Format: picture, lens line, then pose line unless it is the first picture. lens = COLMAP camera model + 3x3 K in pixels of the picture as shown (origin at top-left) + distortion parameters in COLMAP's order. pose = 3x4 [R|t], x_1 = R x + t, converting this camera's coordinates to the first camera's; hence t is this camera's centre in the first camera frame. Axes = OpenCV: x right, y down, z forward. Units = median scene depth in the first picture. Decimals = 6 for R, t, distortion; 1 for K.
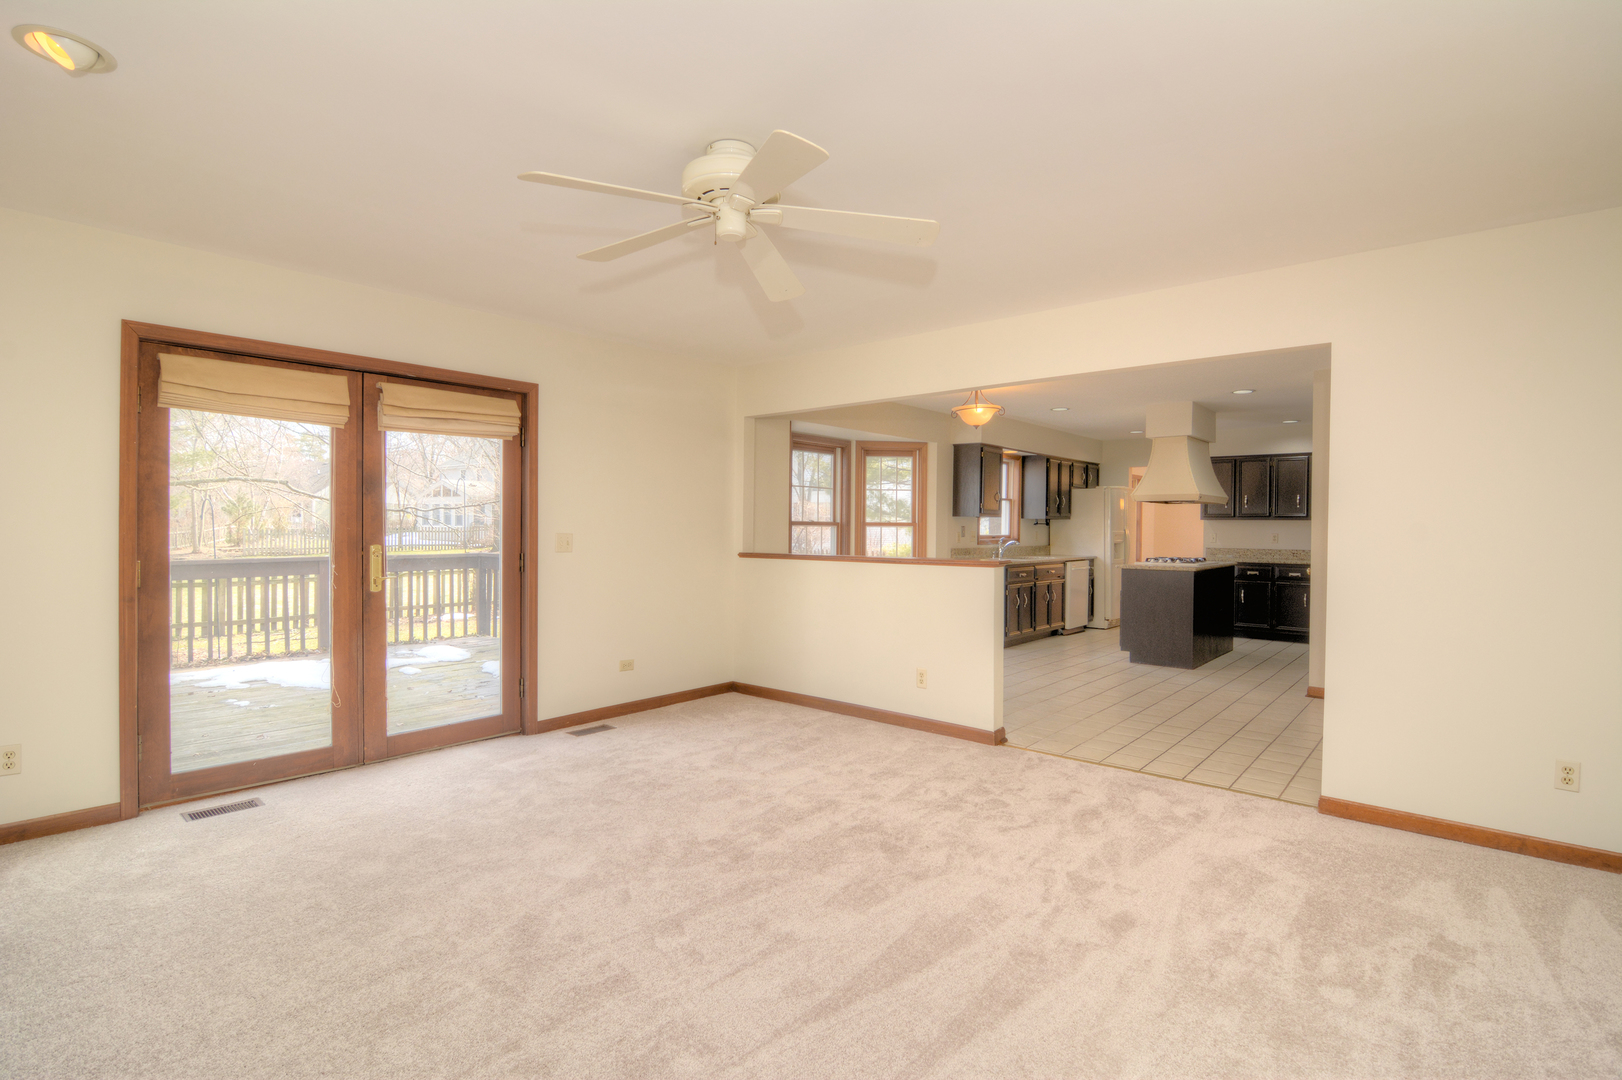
lens RADIAL K [[779.4, 0, 805.8], [0, 779.4, 535.3], [0, 0, 1]] dist [-0.011213, -0.008014]
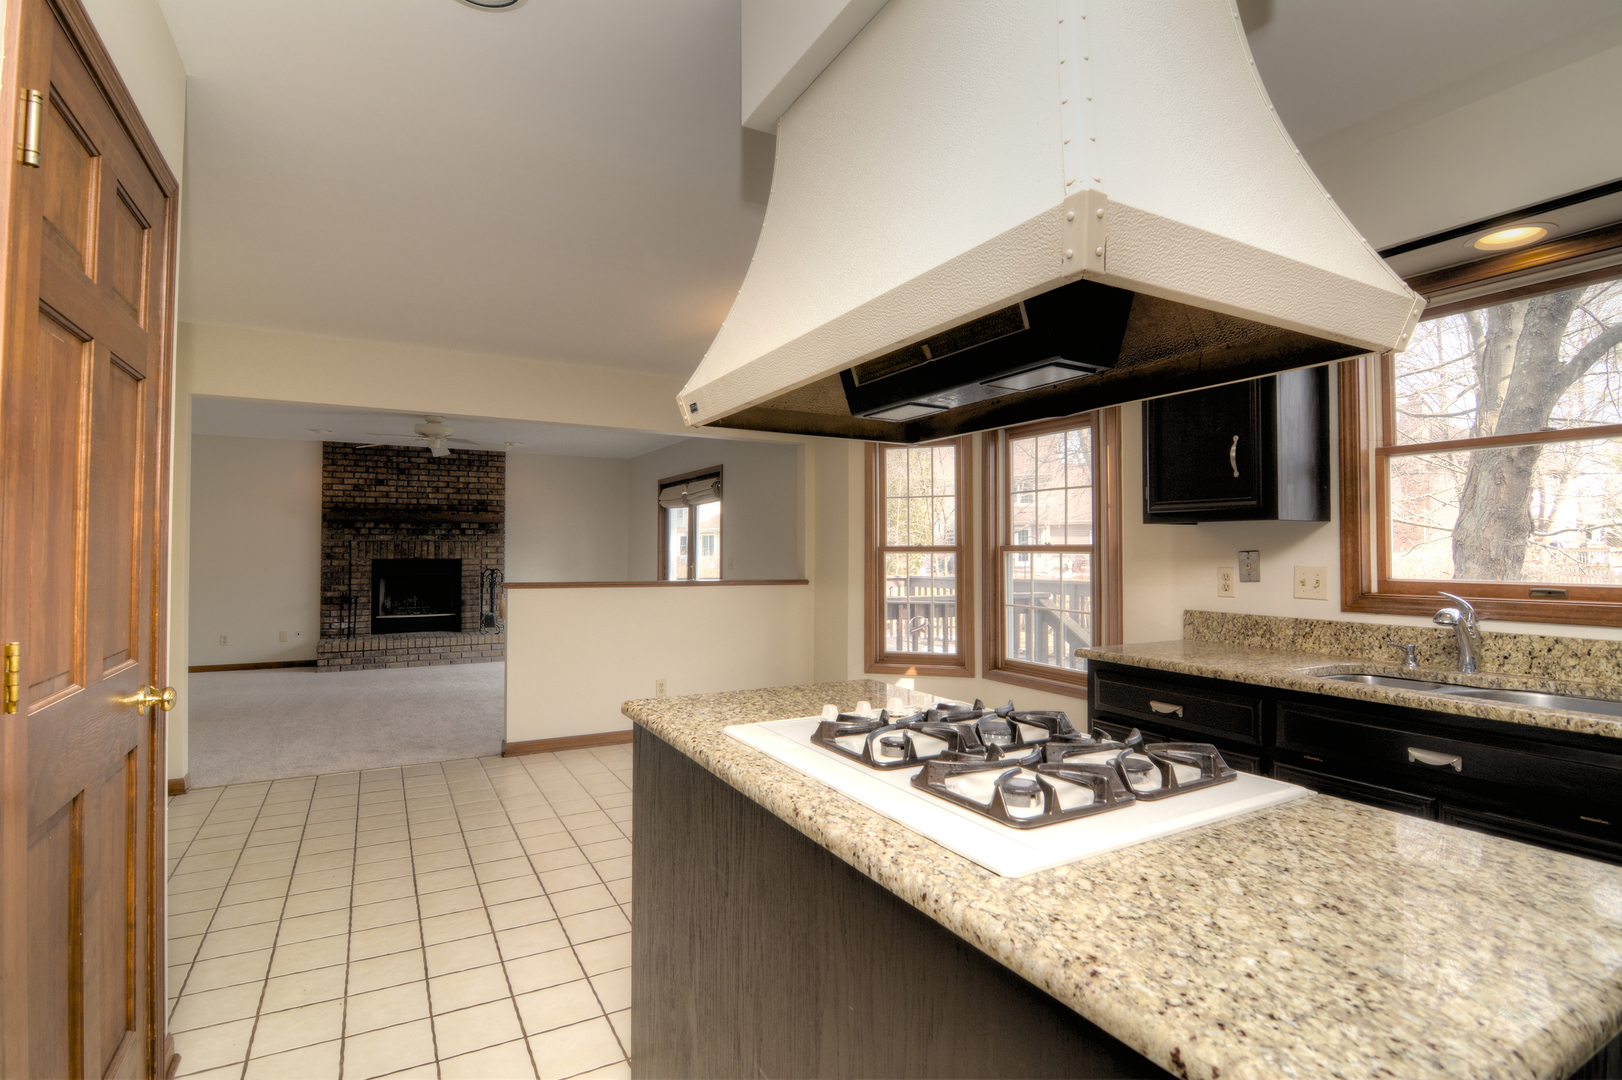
lens RADIAL K [[779.4, 0, 808.1], [0, 779.4, 535.9], [0, 0, 1]] dist [-0.011213, -0.008014]
pose [[-0.343254, -0.026181, -0.938877, 0.633257], [-0.014554, 0.999640, -0.022555, -0.007846], [0.939130, 0.005922, -0.343512, 0.997942]]
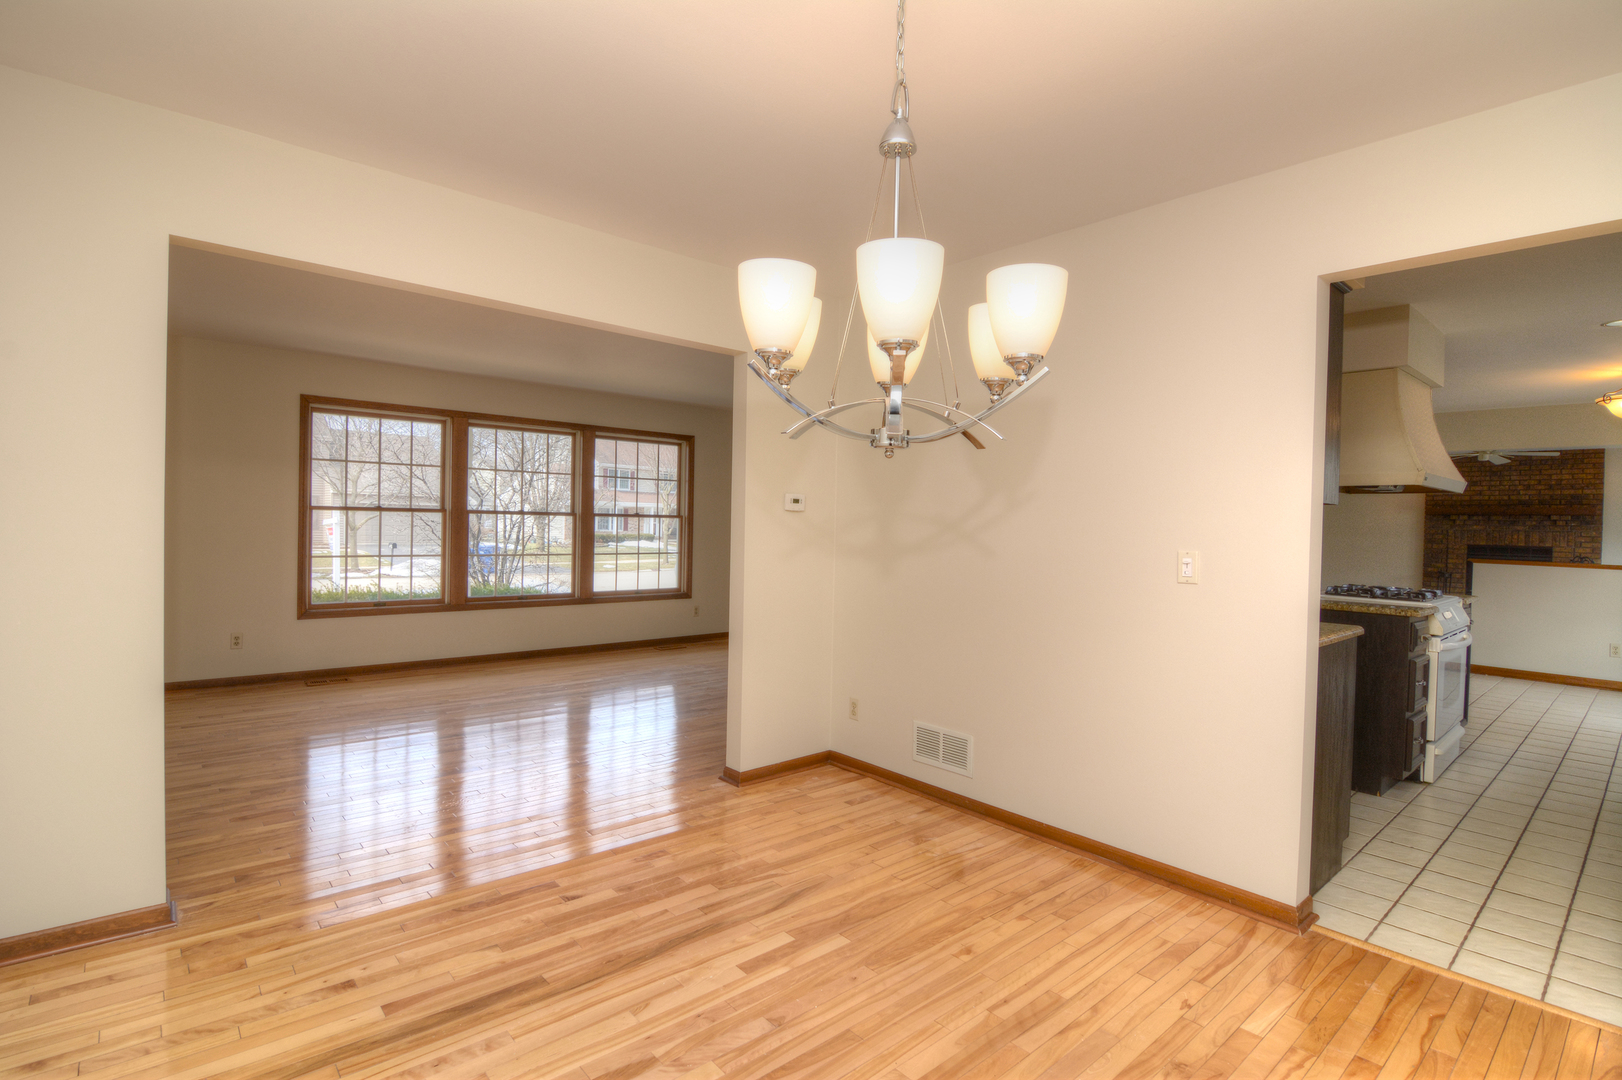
lens RADIAL K [[779.4, 0, 801.8], [0, 779.4, 540.1], [0, 0, 1]] dist [-0.011213, -0.008014]
pose [[-0.989345, -0.031792, 0.142076, 0.798515], [-0.027695, 0.999144, 0.030727, -0.007878], [-0.142931, 0.026465, -0.989379, 1.577641]]
